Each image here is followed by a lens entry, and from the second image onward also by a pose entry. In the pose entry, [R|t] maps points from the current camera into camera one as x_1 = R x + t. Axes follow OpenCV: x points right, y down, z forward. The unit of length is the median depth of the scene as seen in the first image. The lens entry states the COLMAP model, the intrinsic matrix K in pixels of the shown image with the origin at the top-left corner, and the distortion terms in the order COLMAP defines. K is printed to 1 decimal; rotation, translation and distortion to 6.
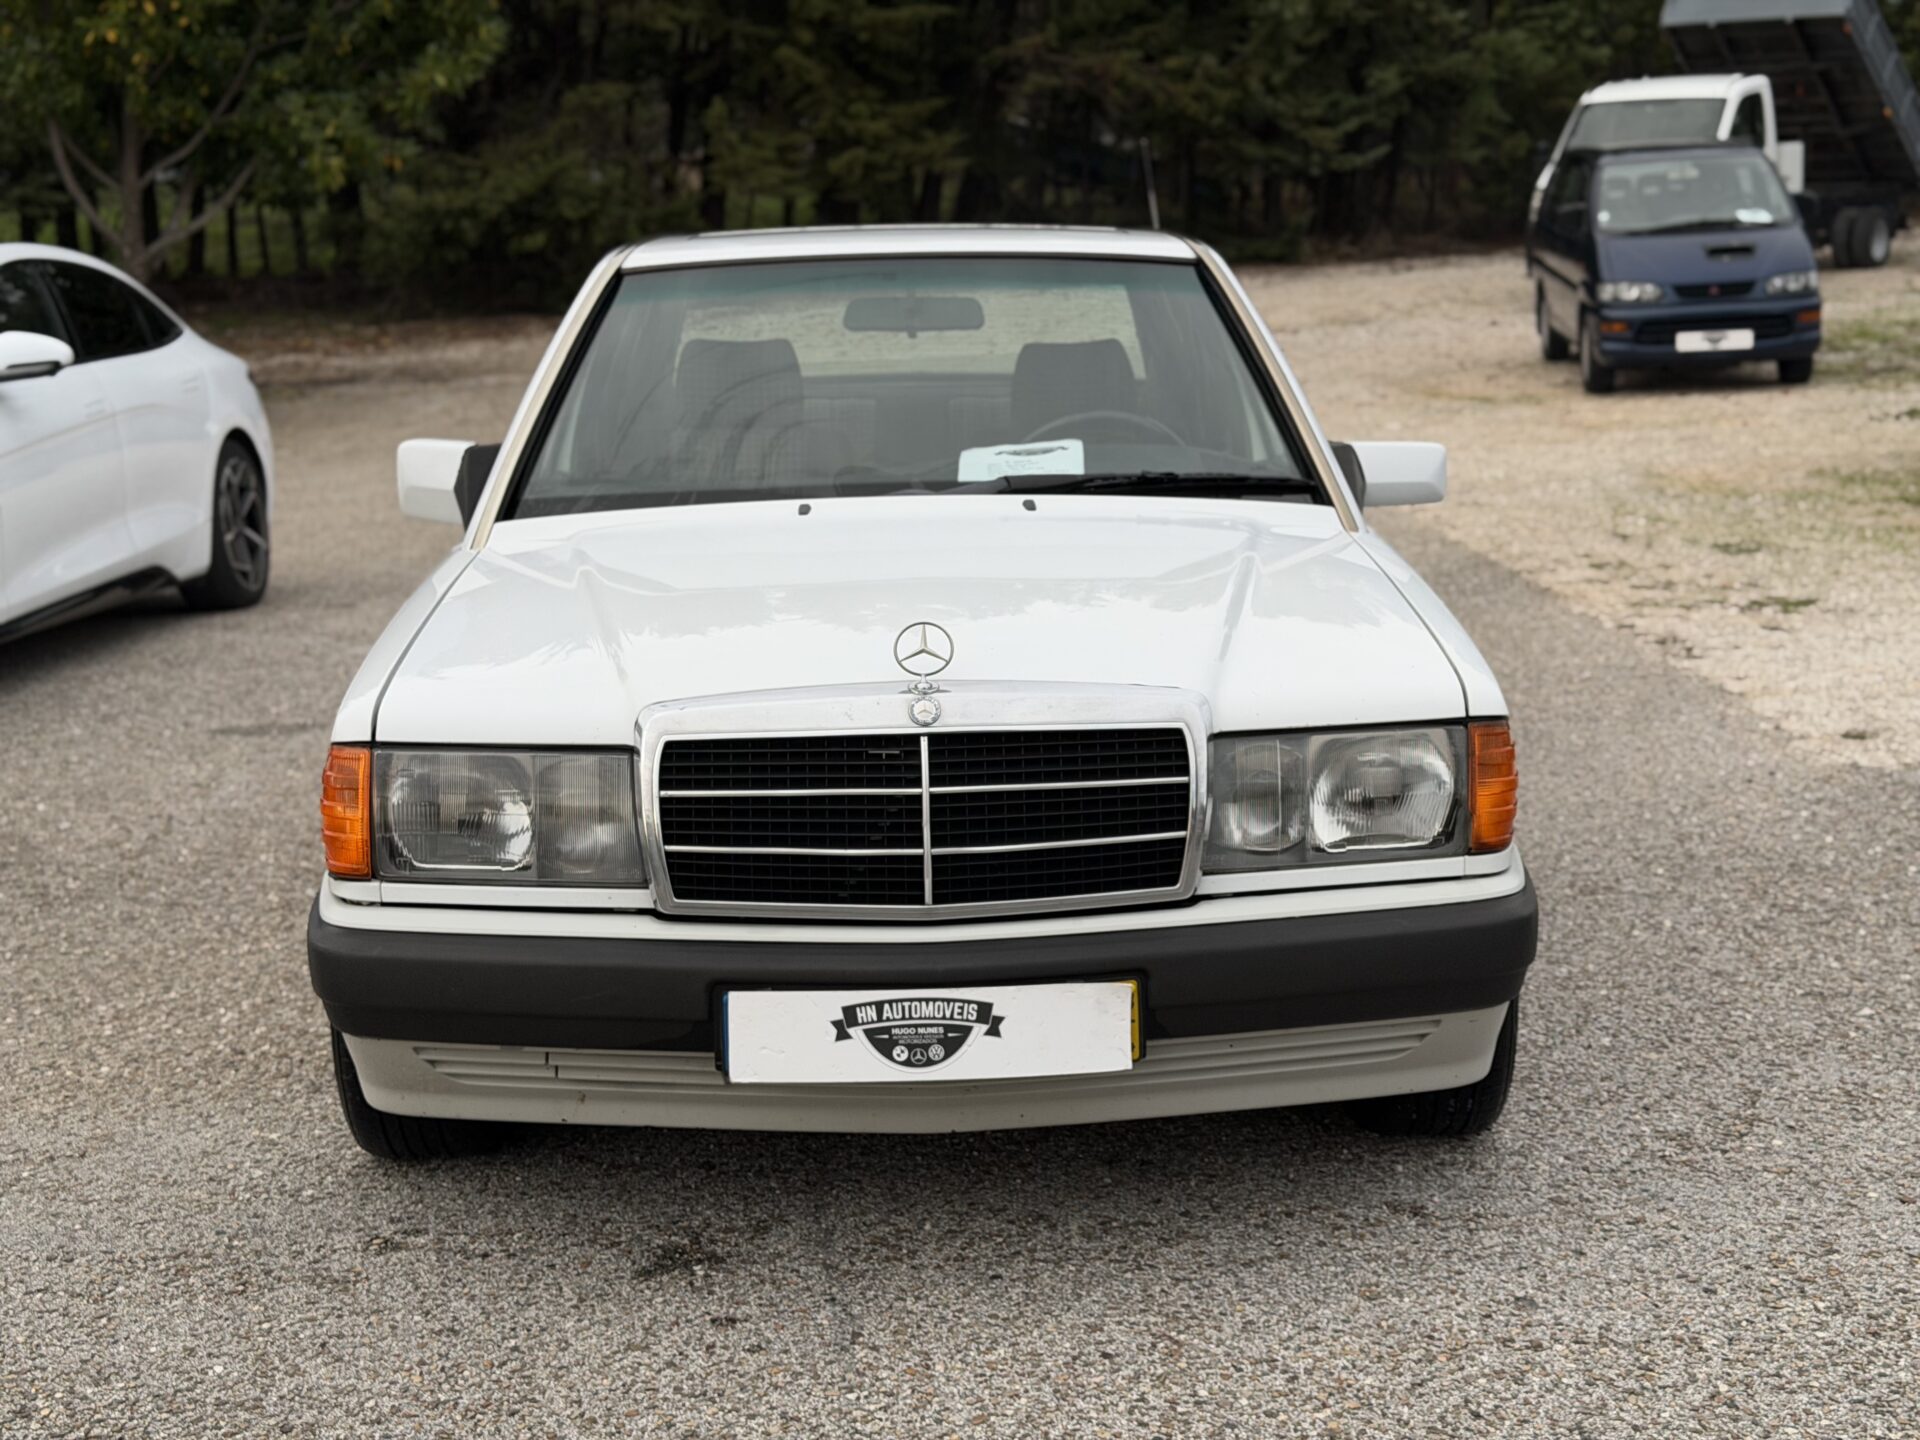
lens RADIAL K [[2913.1, 0, 960.0], [0, 2913.1, 720.0], [0, 0, 1]] dist [0.056532, 0.001130]
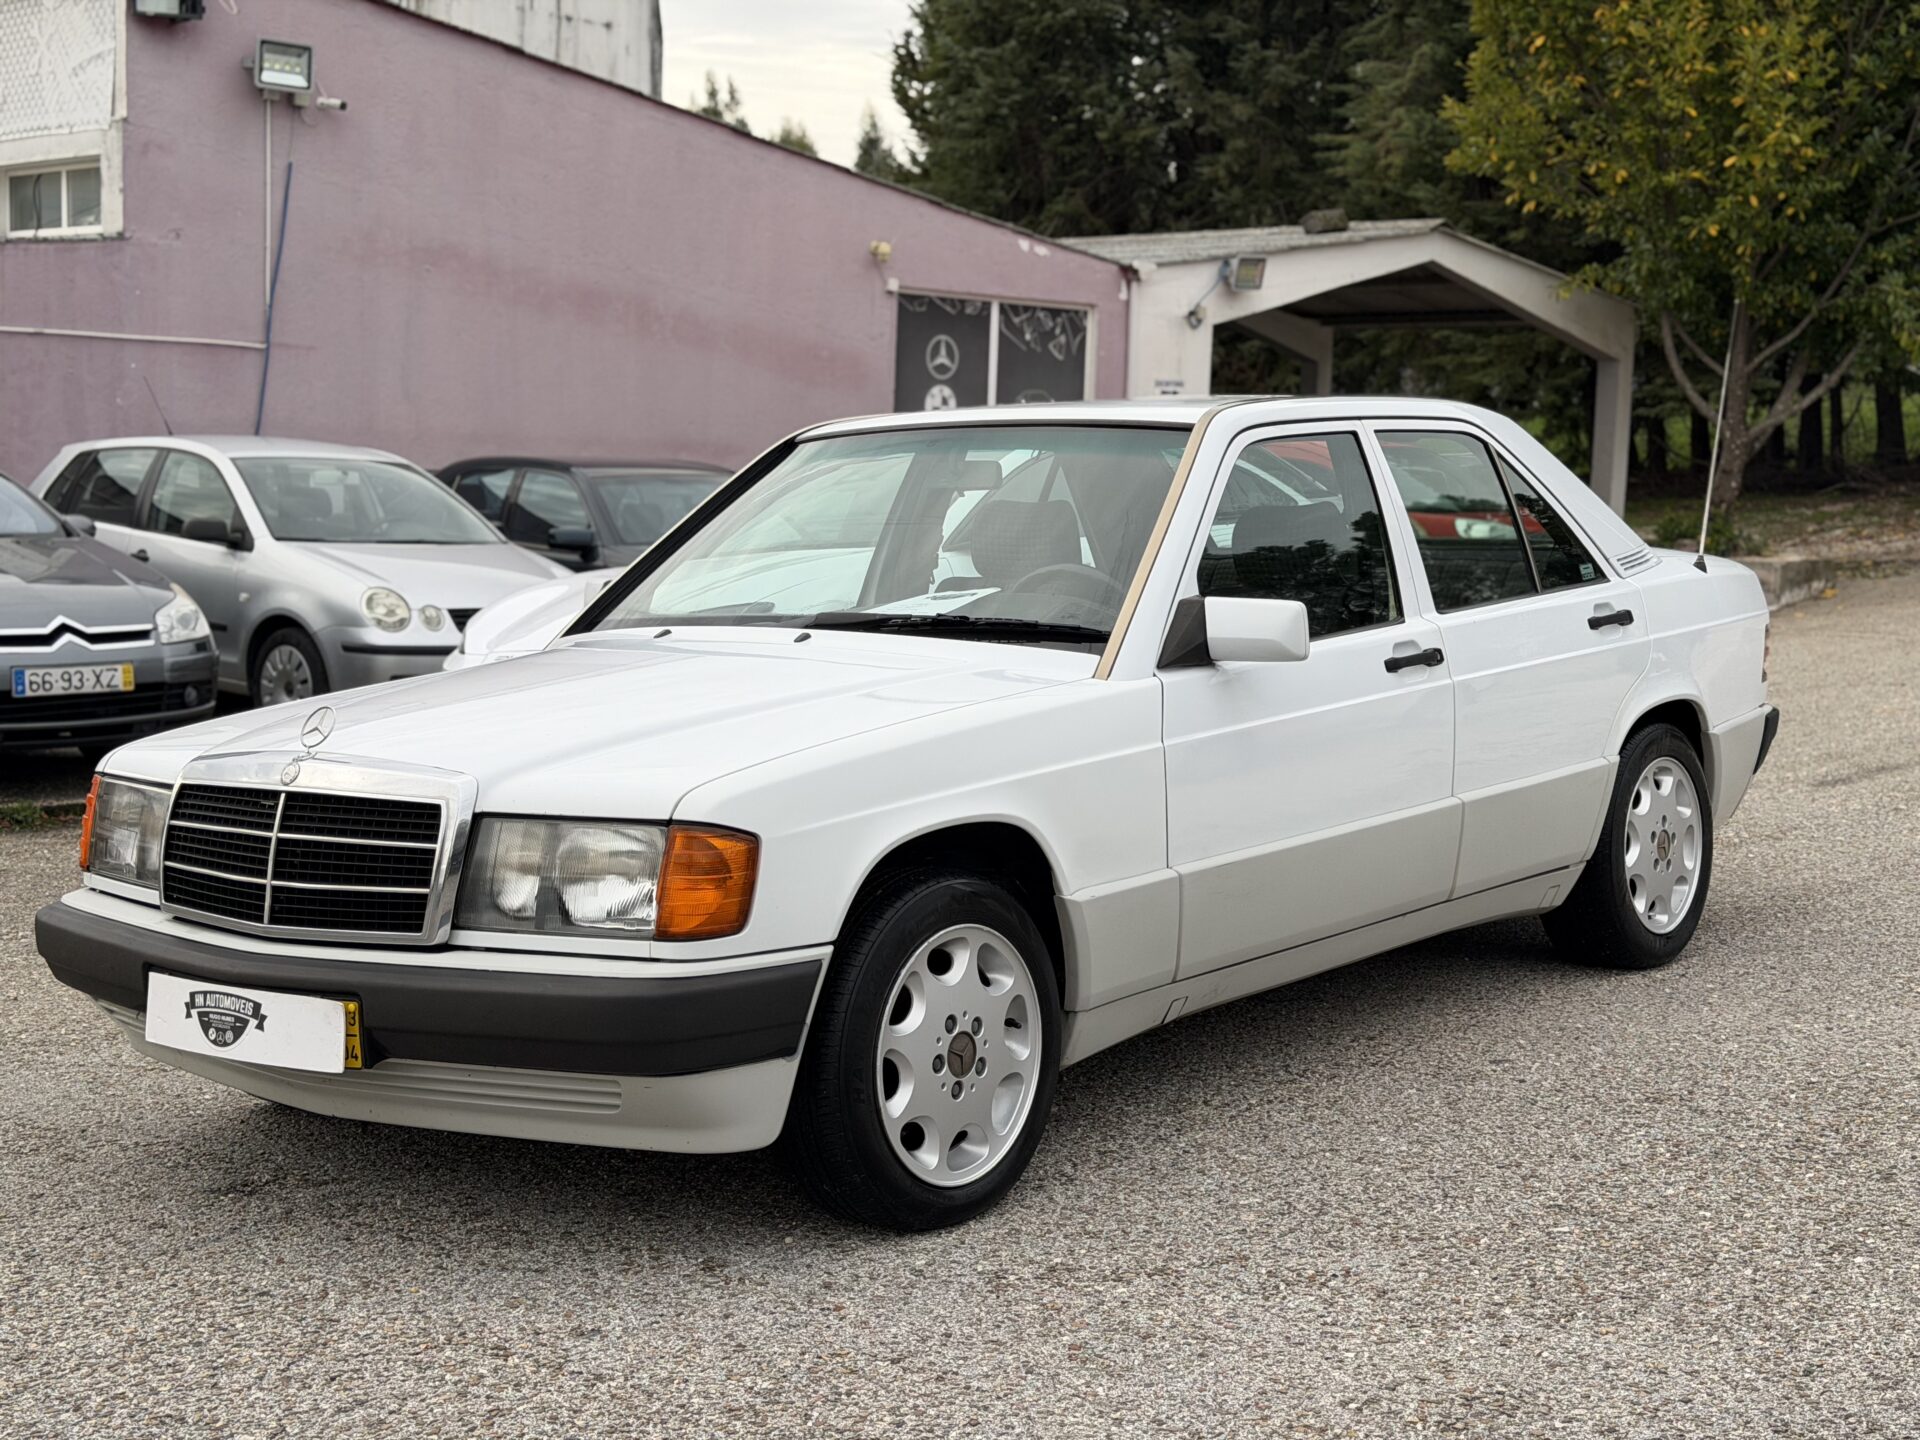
lens RADIAL K [[2913.1, 0, 960.0], [0, 2913.1, 720.0], [0, 0, 1]] dist [0.056532, 0.001130]
pose [[0.745368, 0.057445, -0.664173, 1.061383], [-0.098697, 0.994810, -0.024721, -0.023865], [0.659306, 0.083978, 0.747170, 0.236659]]
